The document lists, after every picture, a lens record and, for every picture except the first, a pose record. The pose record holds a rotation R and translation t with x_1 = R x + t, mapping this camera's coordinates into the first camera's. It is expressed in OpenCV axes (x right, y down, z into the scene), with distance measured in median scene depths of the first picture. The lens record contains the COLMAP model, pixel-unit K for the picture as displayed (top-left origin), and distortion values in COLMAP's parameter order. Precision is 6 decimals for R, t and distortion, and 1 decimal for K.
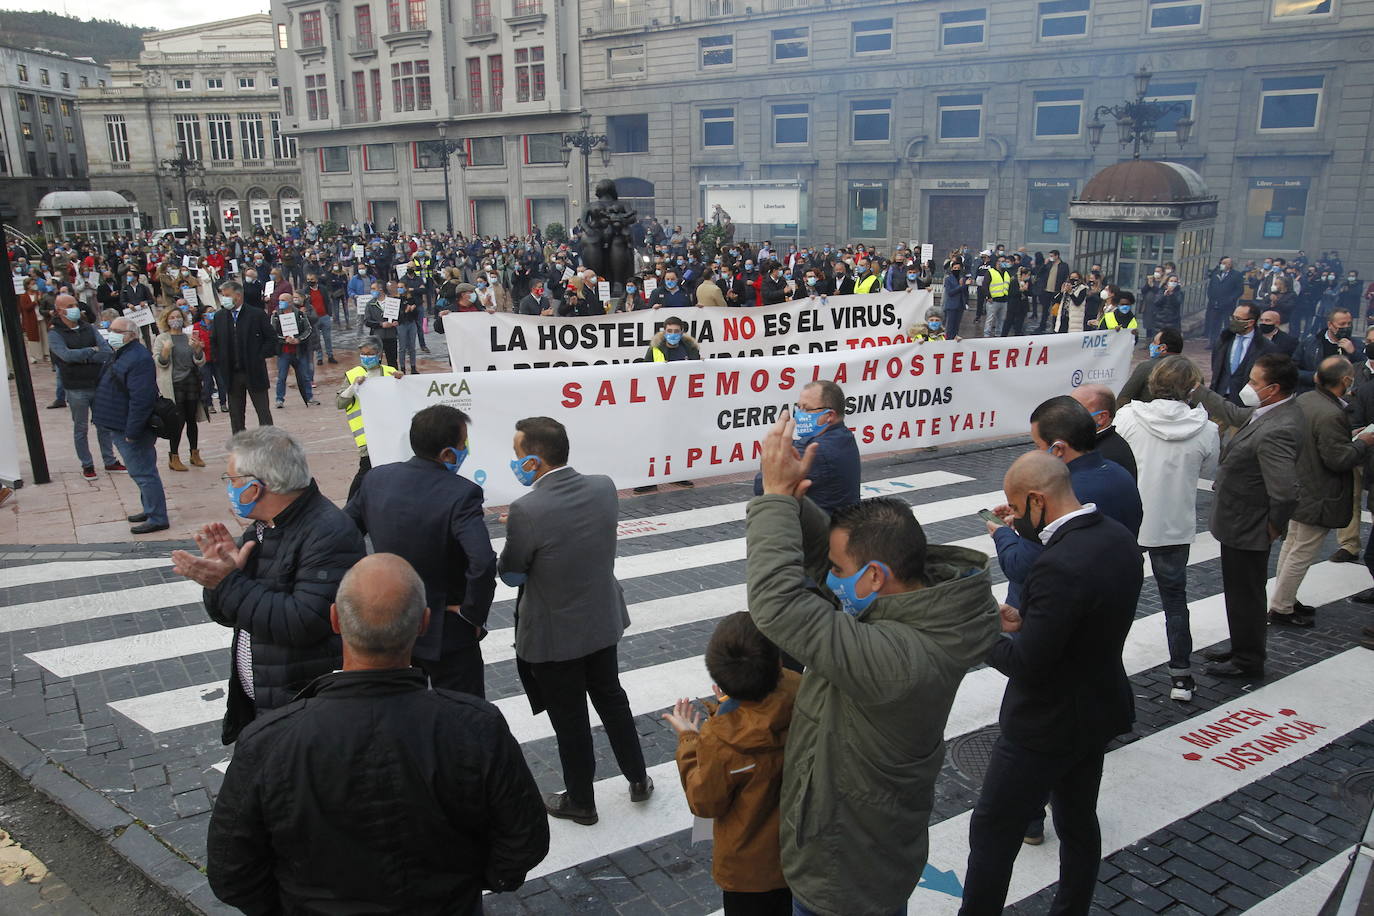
lens RADIAL K [[1040.4, 0, 685.7], [0, 1040.4, 464.3], [0, 0, 1]] dist [-0.070870, 0.061721]
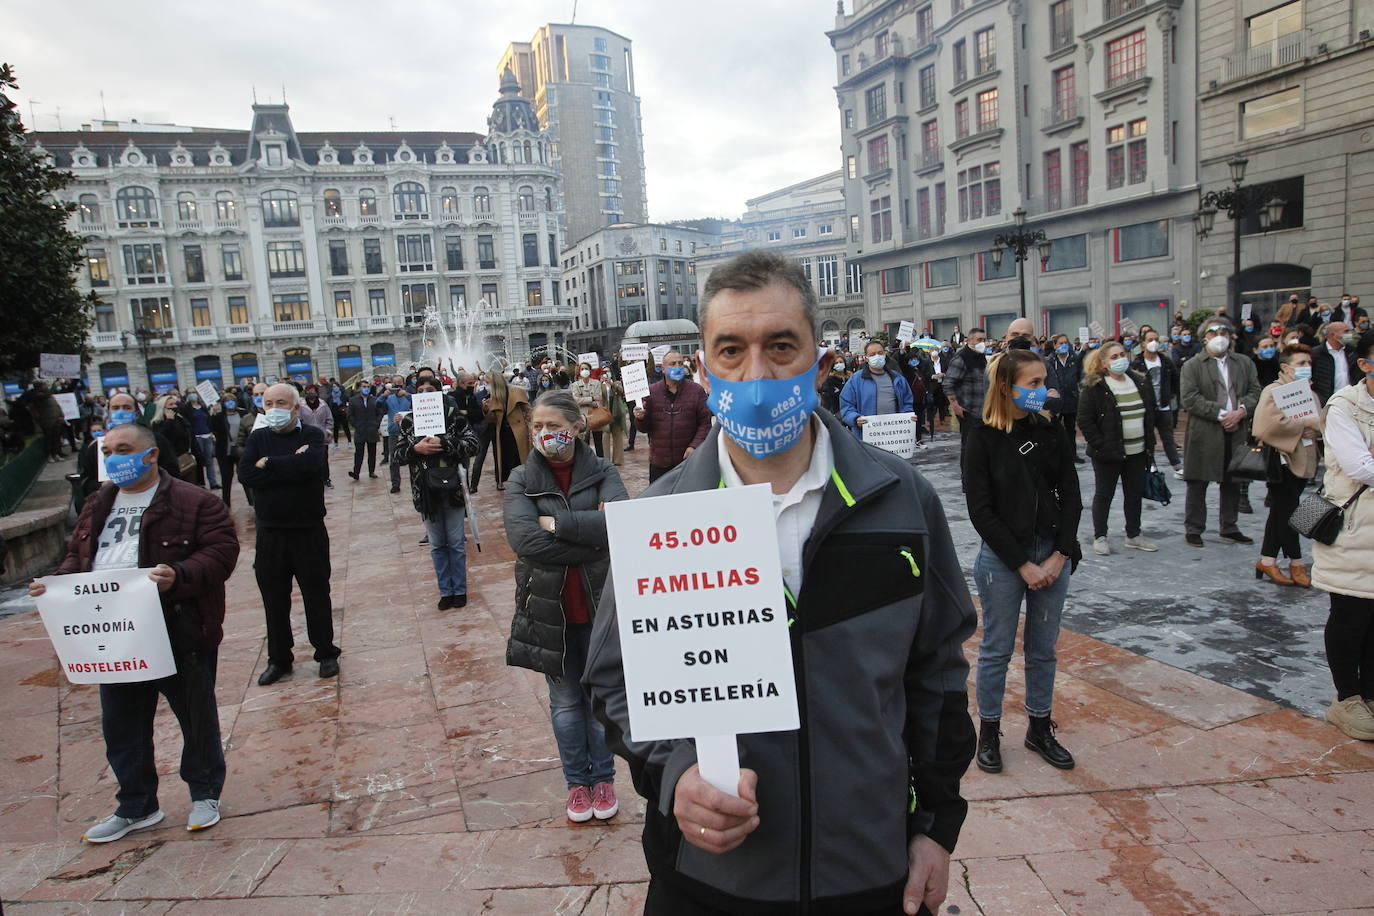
lens RADIAL K [[880.0, 0, 680.3], [0, 880.0, 462.3], [0, 0, 1]] dist [-0.085352, 0.056163]
pose [[0.841900, 0.022794, -0.539153, -0.063128], [-0.082394, 0.992823, -0.086685, -0.035757], [0.533307, 0.117403, 0.837735, 0.217425]]
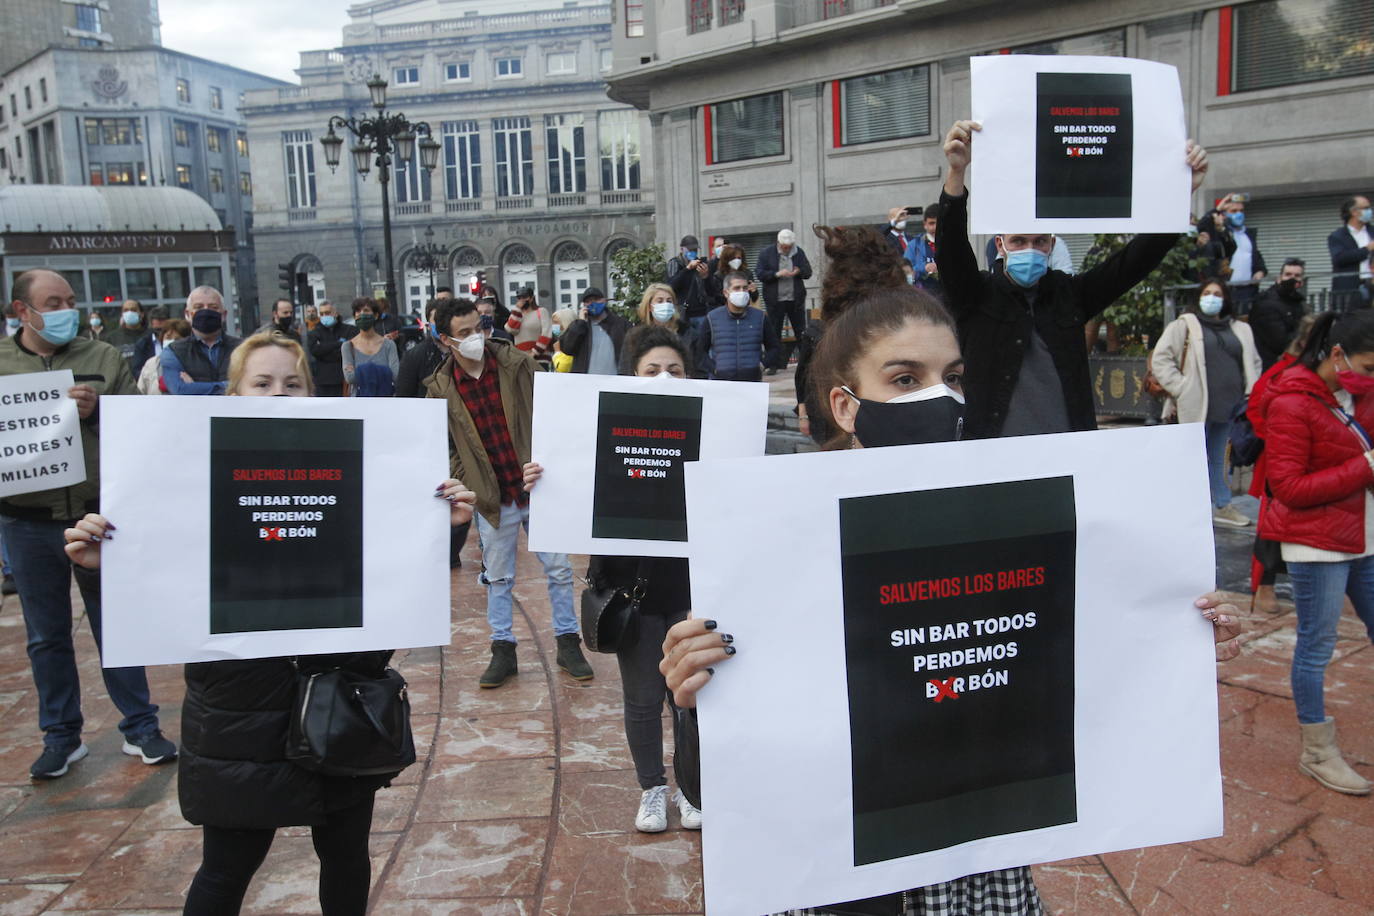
lens RADIAL K [[1234.2, 0, 687.0], [0, 1234.2, 458.0], [0, 0, 1]] dist [-0.063141, 0.093146]
pose [[0.975313, 0.007520, -0.220698, -0.263915], [-0.032493, 0.993429, -0.109744, -0.119821], [0.218422, 0.114206, 0.969148, 0.561646]]
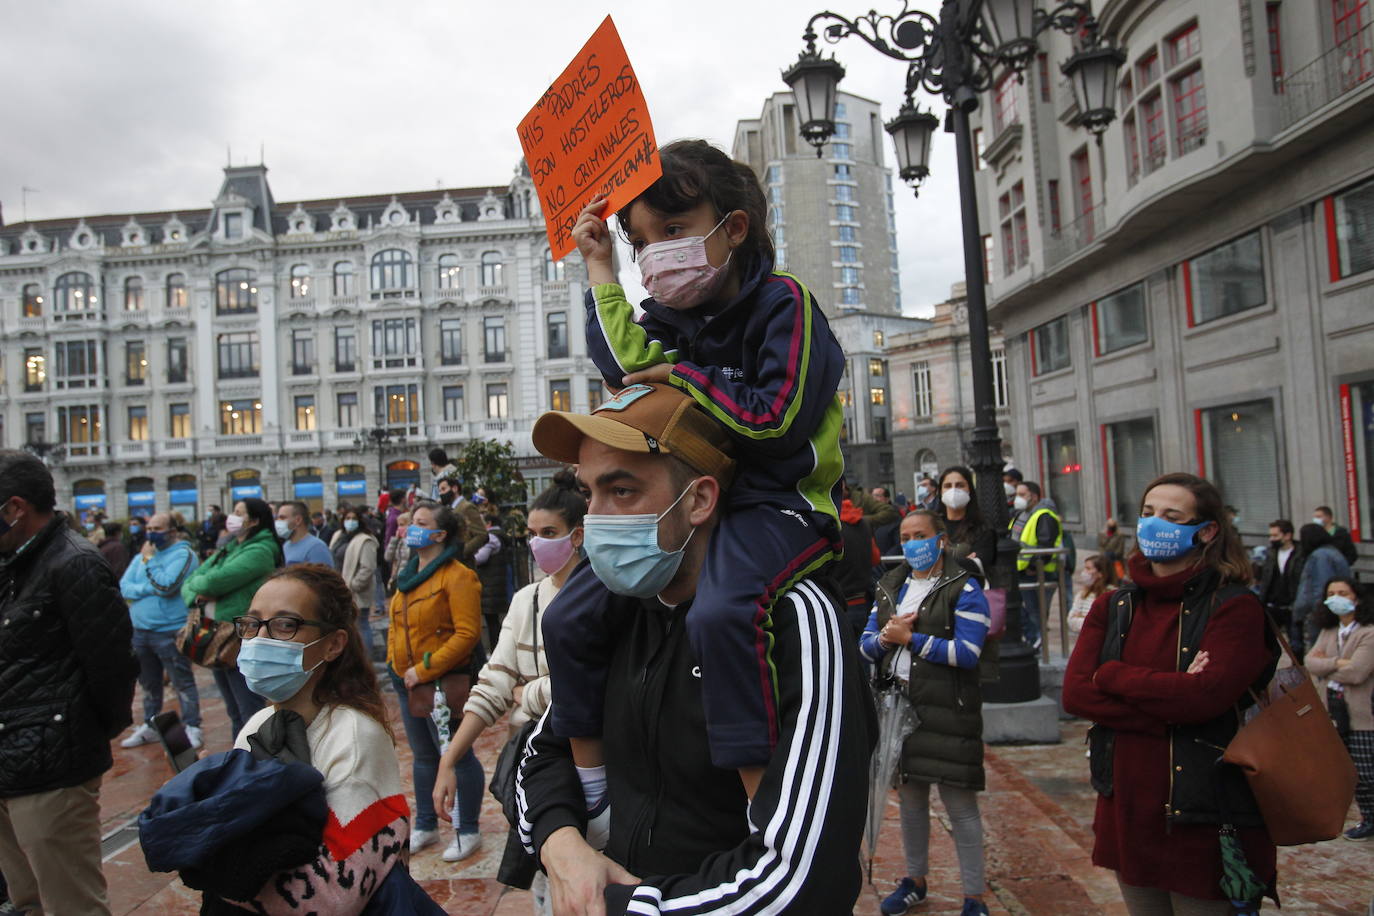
lens RADIAL K [[943.7, 0, 671.9], [0, 943.7, 461.1], [0, 0, 1]] dist [-0.090961, 0.069260]
pose [[0.588210, -0.048608, -0.807246, -0.097025], [-0.164315, 0.970187, -0.178150, -0.140345], [0.791840, 0.237432, 0.562686, 0.640066]]
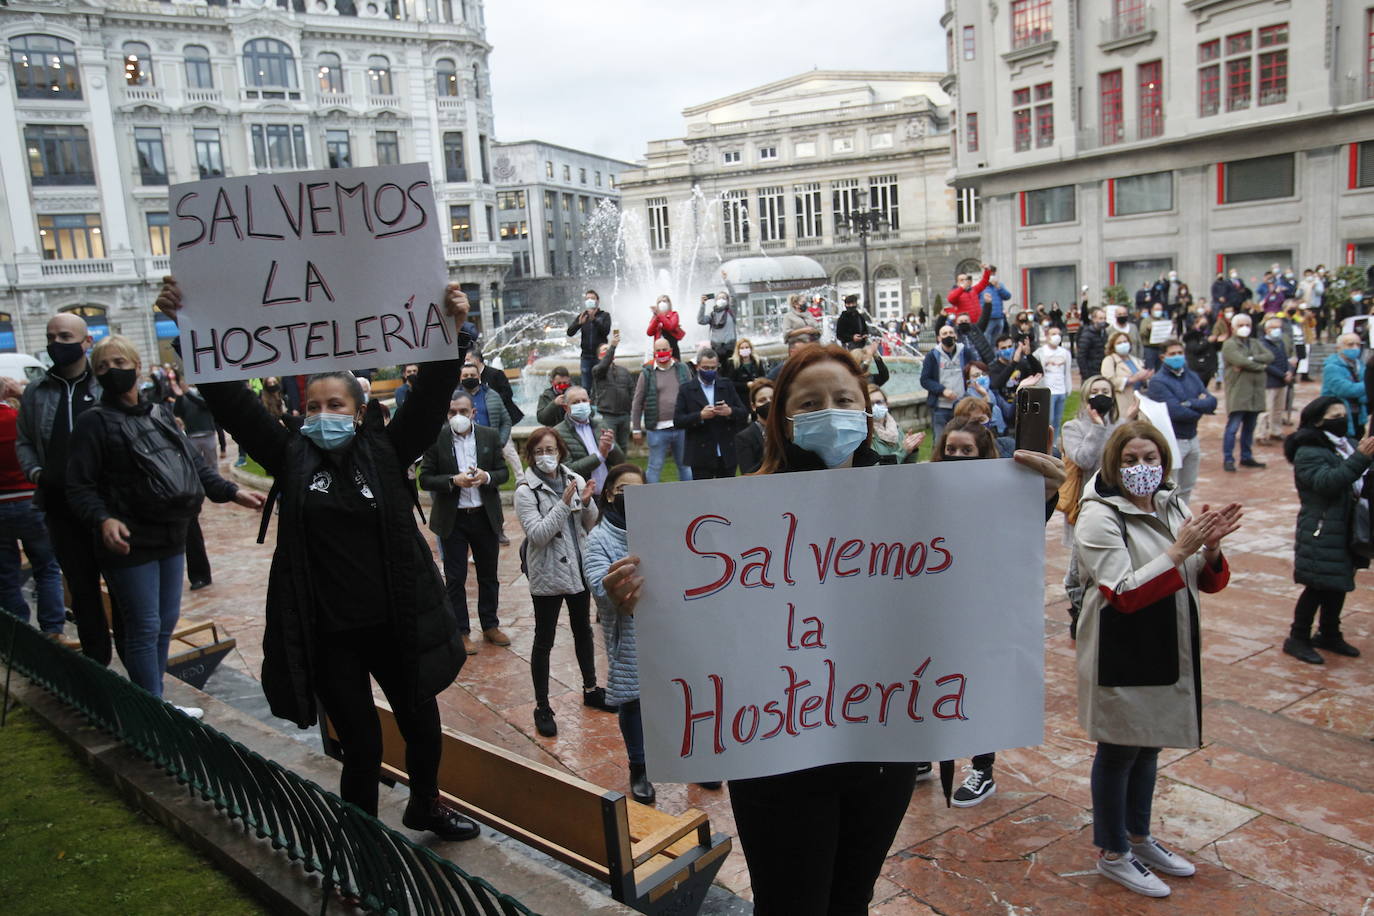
lens RADIAL K [[1040.4, 0, 685.7], [0, 1040.4, 464.3], [0, 0, 1]] dist [-0.070870, 0.061721]
pose [[0.937416, 0.000907, -0.348211, -0.337829], [-0.032123, 0.995958, -0.083885, -0.060103], [0.346727, 0.089821, 0.933655, 0.295233]]
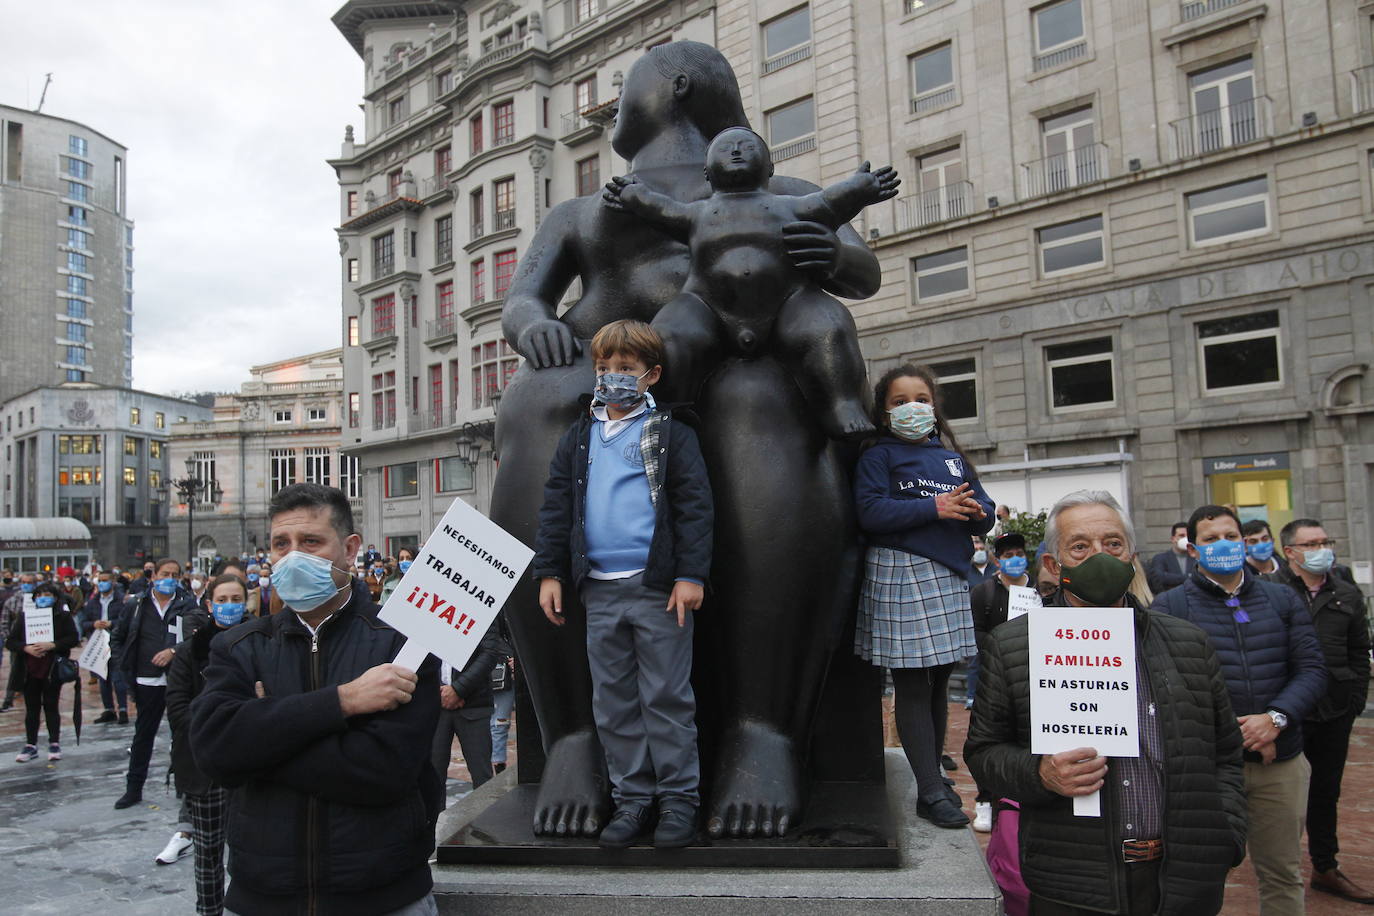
lens RADIAL K [[1102.0, 0, 682.9], [0, 1102.0, 469.6], [0, 0, 1]] dist [-0.066087, 0.072638]
pose [[0.987353, -0.030828, -0.155509, -0.018082], [-0.021032, 0.946771, -0.321220, -0.055194], [0.157134, 0.320428, 0.934149, 0.296981]]
